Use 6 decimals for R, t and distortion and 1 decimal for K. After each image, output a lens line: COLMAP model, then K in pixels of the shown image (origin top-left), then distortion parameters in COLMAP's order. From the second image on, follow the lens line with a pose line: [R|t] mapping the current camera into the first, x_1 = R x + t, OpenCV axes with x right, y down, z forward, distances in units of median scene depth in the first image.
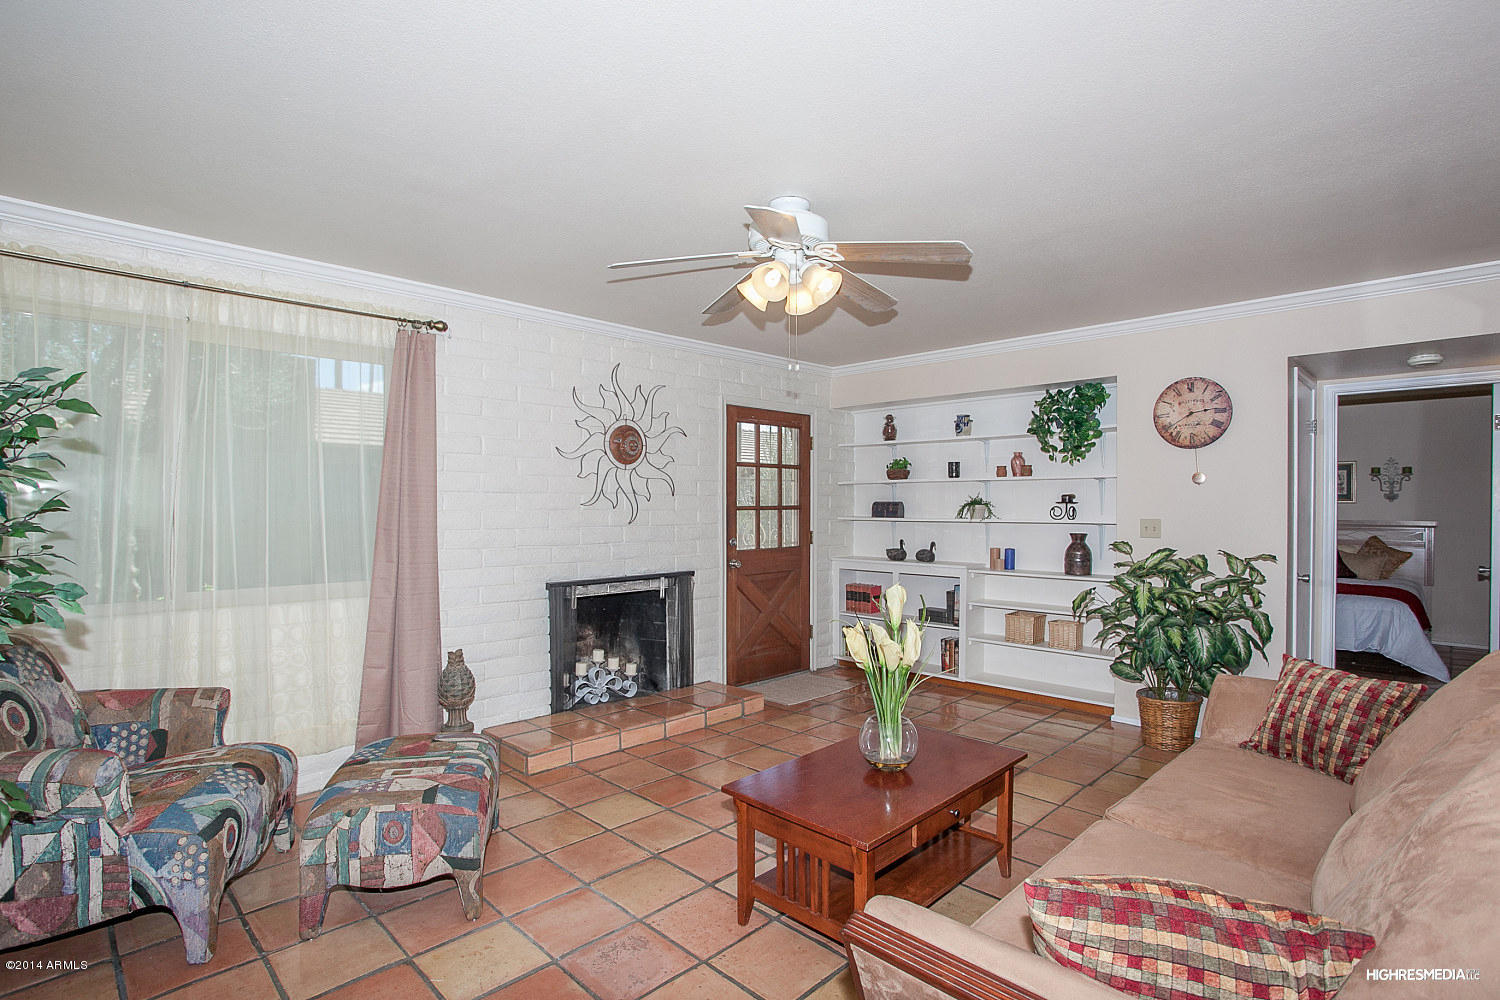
lens RADIAL K [[755.4, 0, 760.5], [0, 755.4, 505.3], [0, 0, 1]] dist [-0.065113, 0.000298]
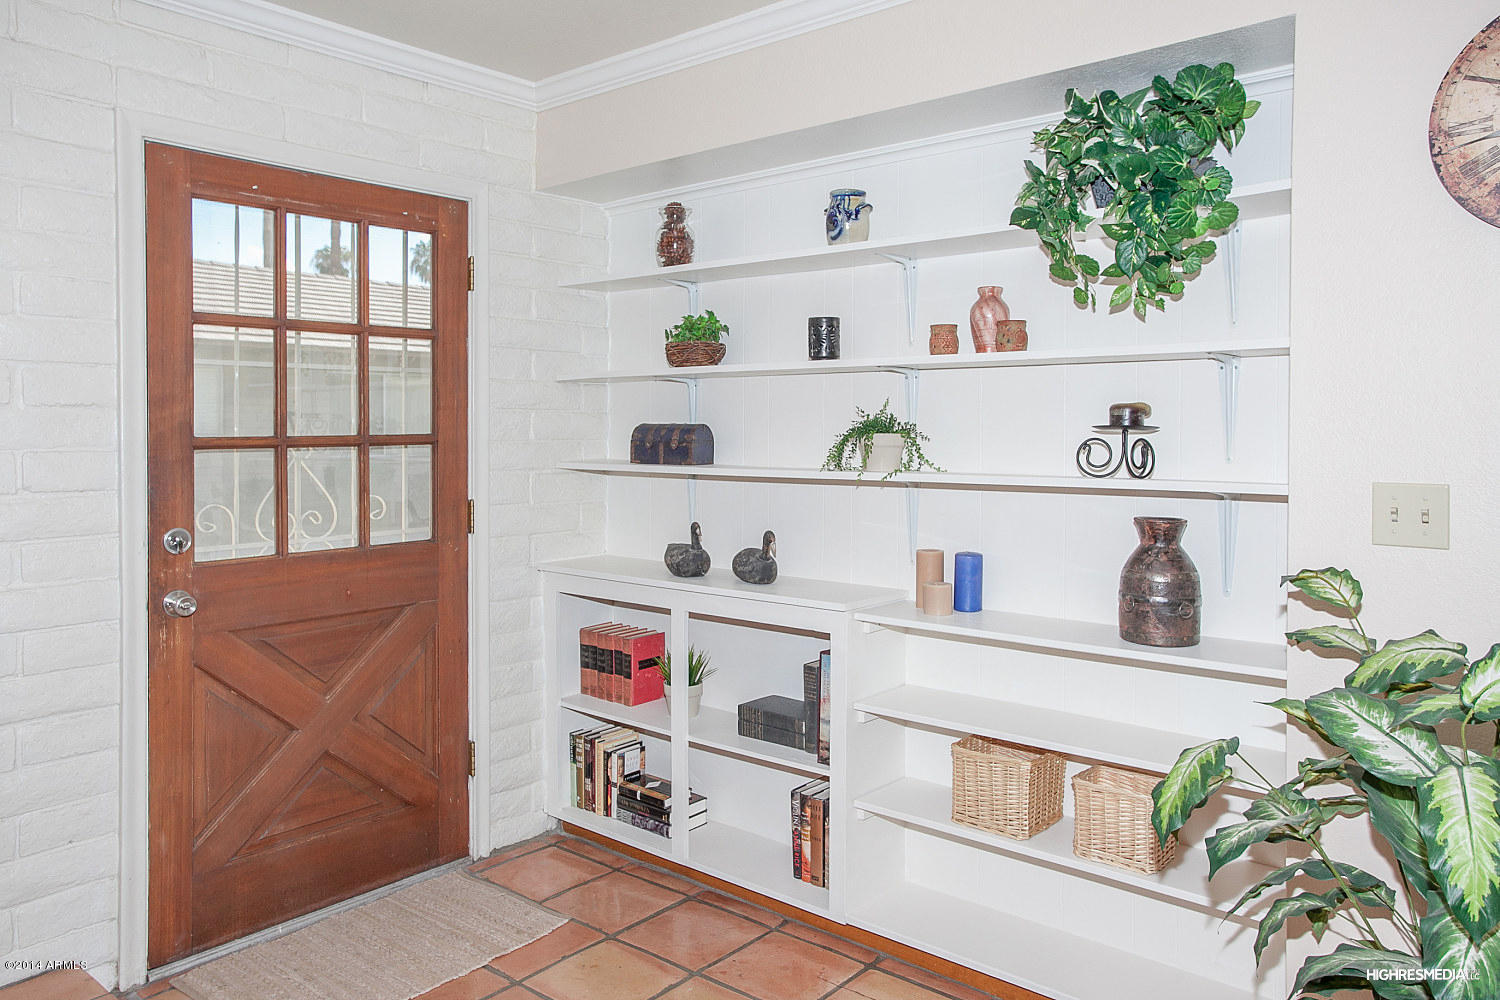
lens RADIAL K [[1069.5, 0, 752.1], [0, 1069.5, 436.0], [0, 0, 1]] dist [-0.000775, 0.002384]
pose [[0.998019, -0.001335, 0.062894, 0.194823], [0.000717, 0.999951, 0.009853, -0.004461], [-0.062904, -0.009789, 0.997972, 0.487350]]
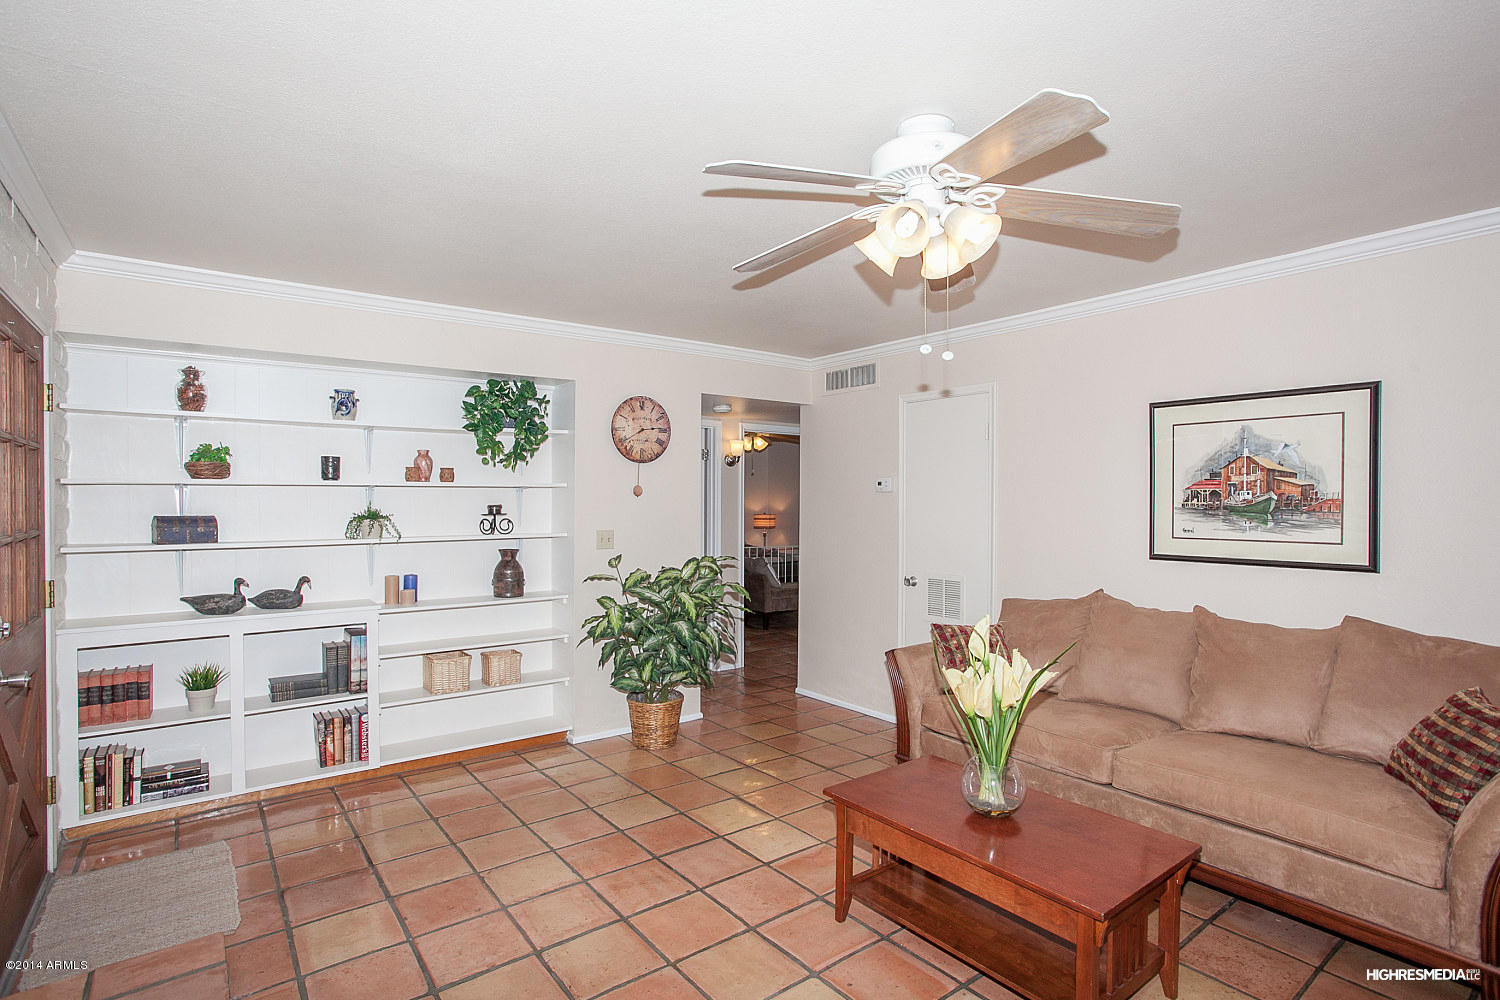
lens RADIAL K [[728.6, 0, 750.0], [0, 728.6, 500.0], [0, 0, 1]] dist [-0.033997, 0.000442]
pose [[0.154508, -0.005719, 0.987975, -0.344099], [-0.000533, 0.999983, 0.005872, -0.023291], [-0.987991, -0.001434, 0.154502, 0.539406]]
